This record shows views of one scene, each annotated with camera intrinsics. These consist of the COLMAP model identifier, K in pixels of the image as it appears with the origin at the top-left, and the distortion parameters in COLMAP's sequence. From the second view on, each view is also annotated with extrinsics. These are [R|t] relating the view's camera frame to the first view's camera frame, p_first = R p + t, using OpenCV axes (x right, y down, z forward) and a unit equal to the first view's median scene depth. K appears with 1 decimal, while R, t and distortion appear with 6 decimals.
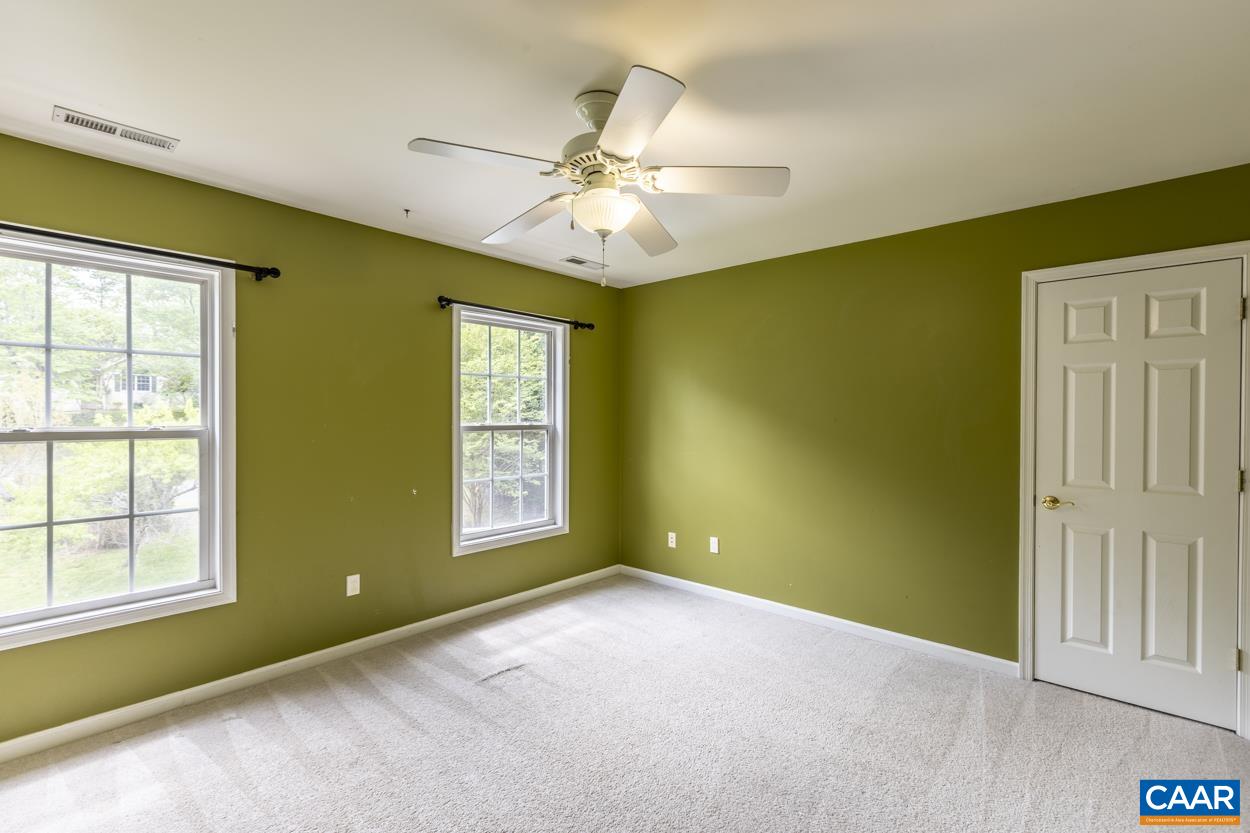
lens RADIAL K [[557.4, 0, 626.8], [0, 557.4, 419.0], [0, 0, 1]] dist [0.000732, -0.000115]
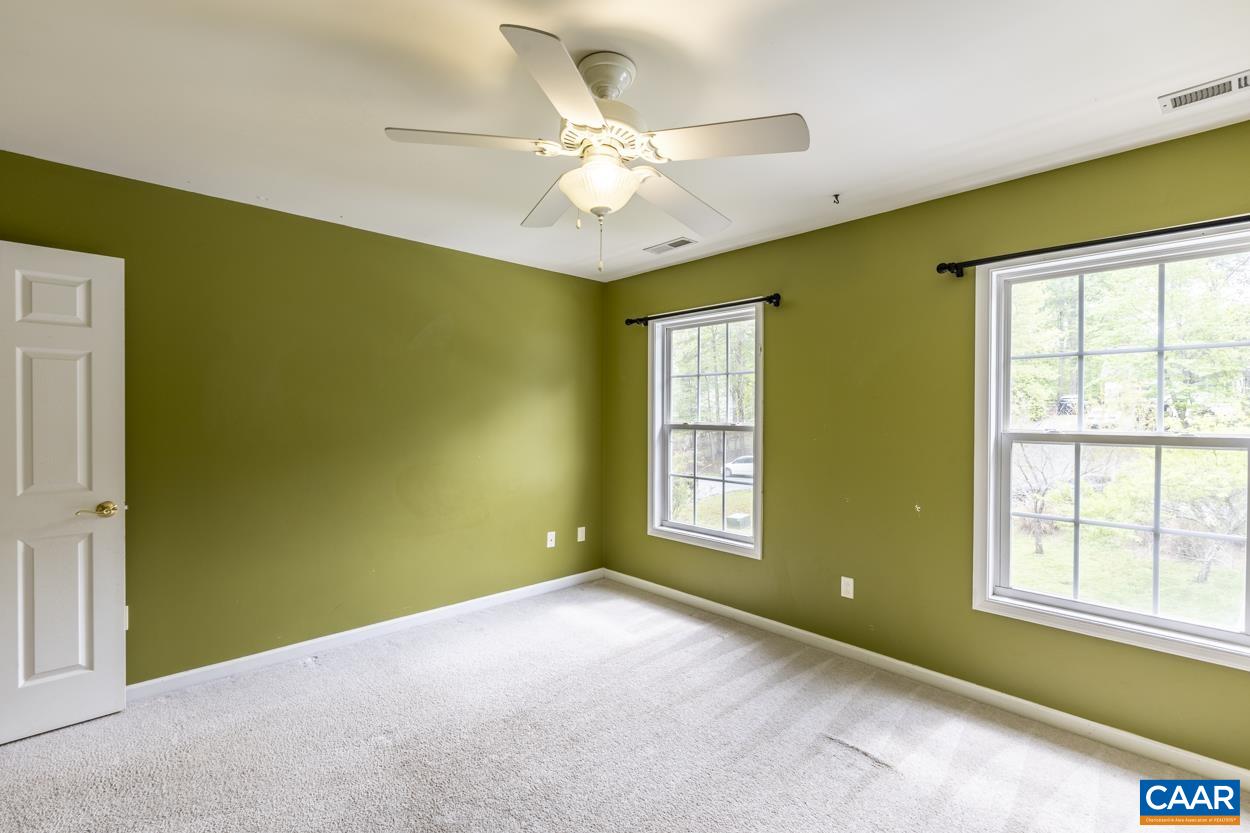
lens RADIAL K [[545.8, 0, 626.4], [0, 545.8, 419.9], [0, 0, 1]] dist [0.000593, 0.000252]
pose [[-0.075745, 0.005244, -0.997113, 0.559072], [-0.015484, 0.999859, 0.006435, -0.001023], [0.997007, 0.015927, -0.075653, 0.745412]]
